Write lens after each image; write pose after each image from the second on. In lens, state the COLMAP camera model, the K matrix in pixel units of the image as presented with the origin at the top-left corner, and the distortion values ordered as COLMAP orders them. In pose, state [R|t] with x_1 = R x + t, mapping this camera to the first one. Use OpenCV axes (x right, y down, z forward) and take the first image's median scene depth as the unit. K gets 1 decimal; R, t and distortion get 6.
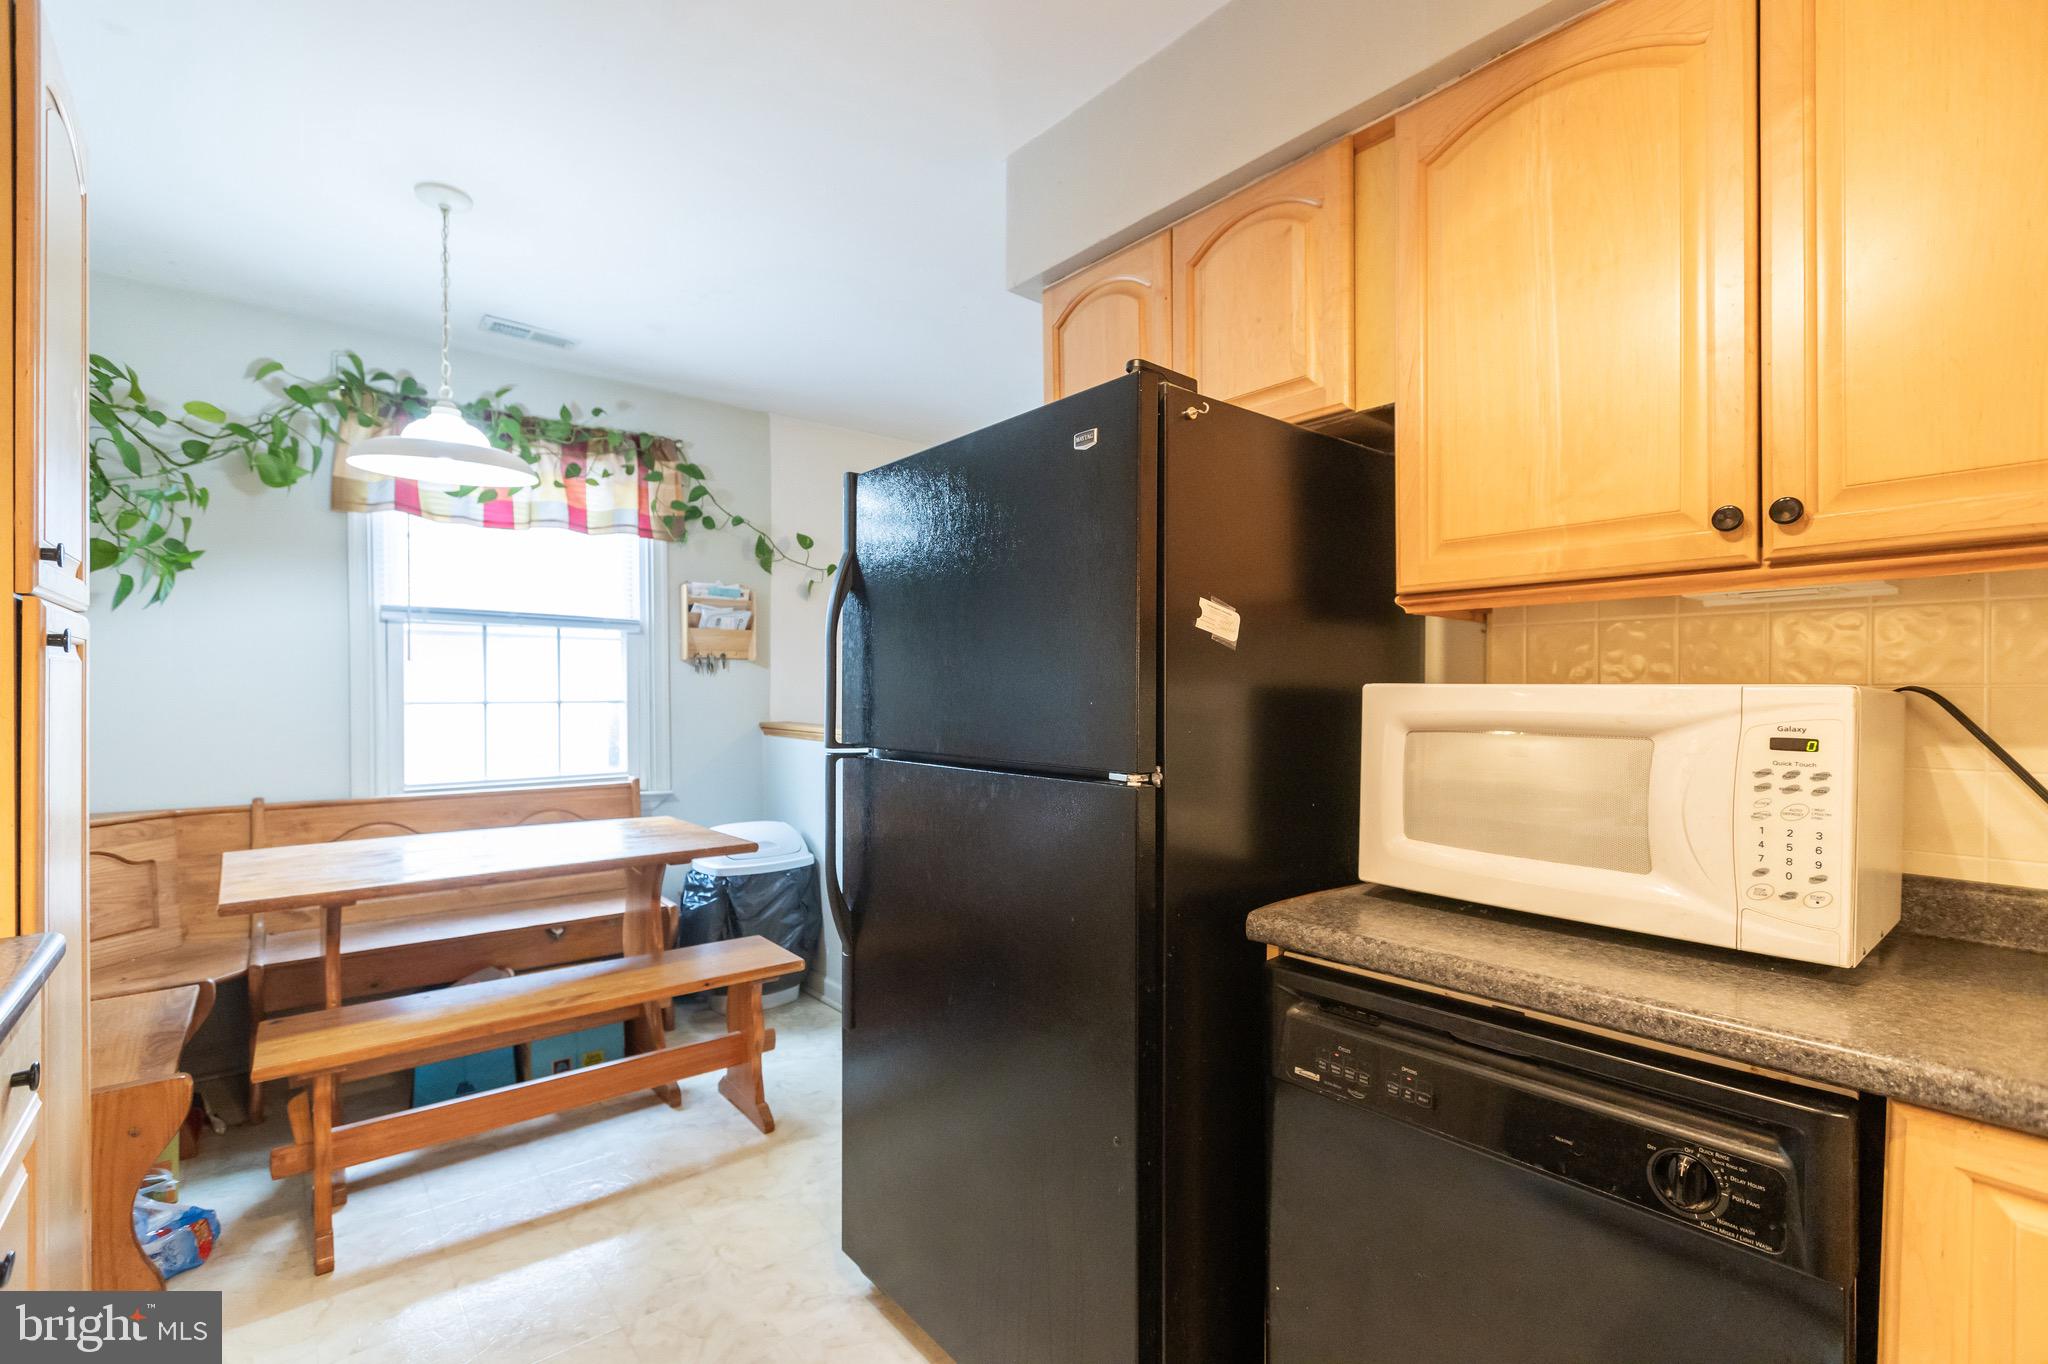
lens RADIAL K [[921.4, 0, 1016.3], [0, 921.4, 686.1], [0, 0, 1]] dist [0.004315, 0.000888]
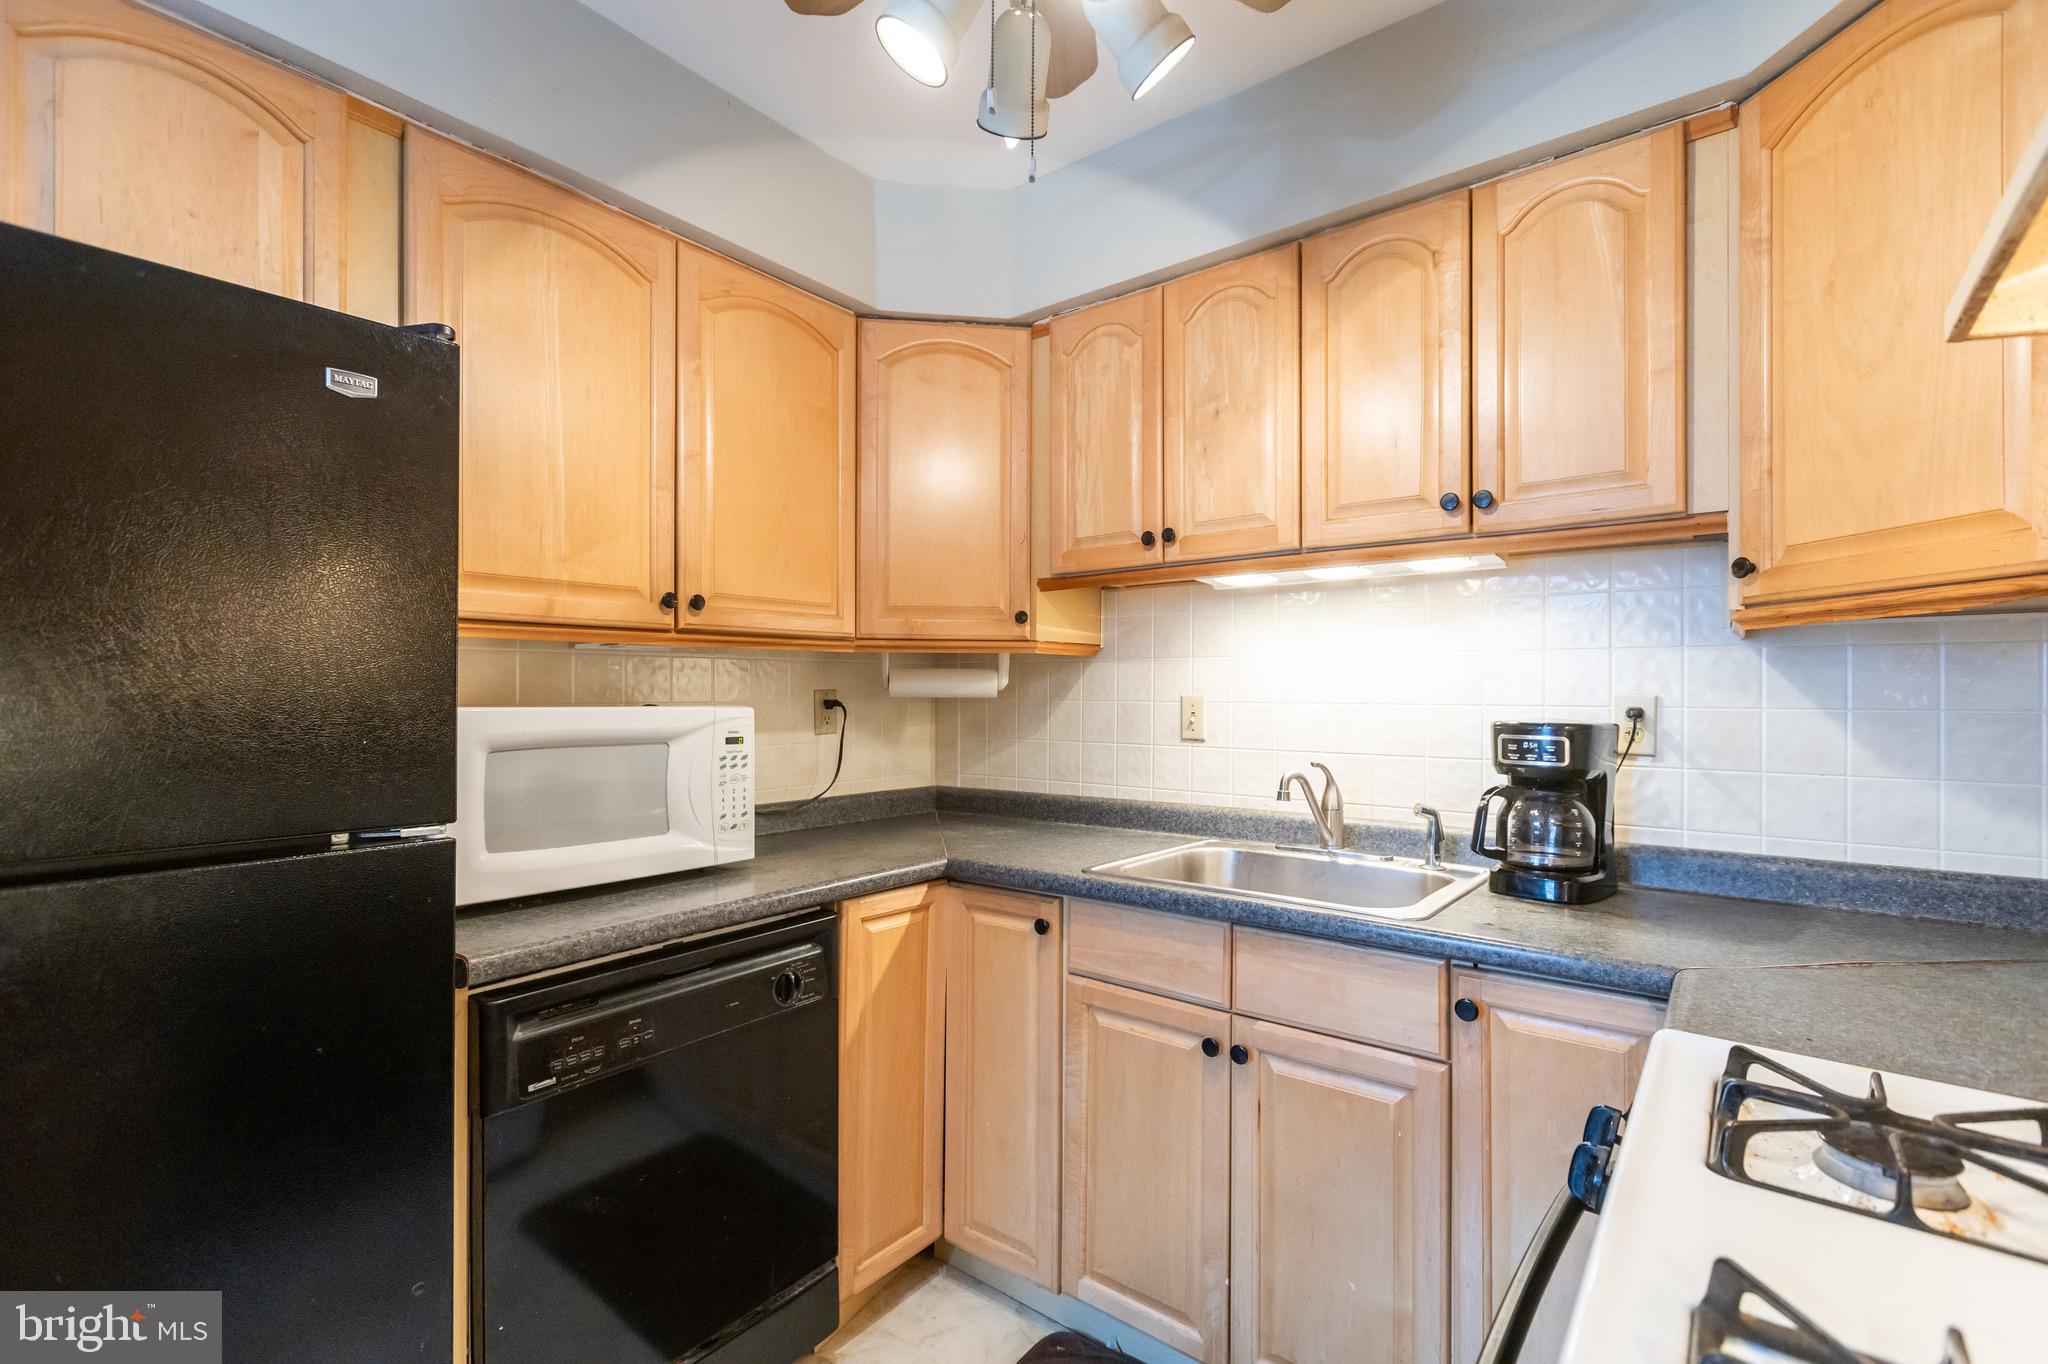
lens RADIAL K [[921.4, 0, 1016.8], [0, 921.4, 687.0], [0, 0, 1]] dist [0.004315, 0.000888]
pose [[-0.206178, 0.004491, 0.978504, -0.982205], [-0.005095, 0.999971, -0.005663, -0.031515], [-0.978501, -0.006153, -0.206150, 0.827011]]
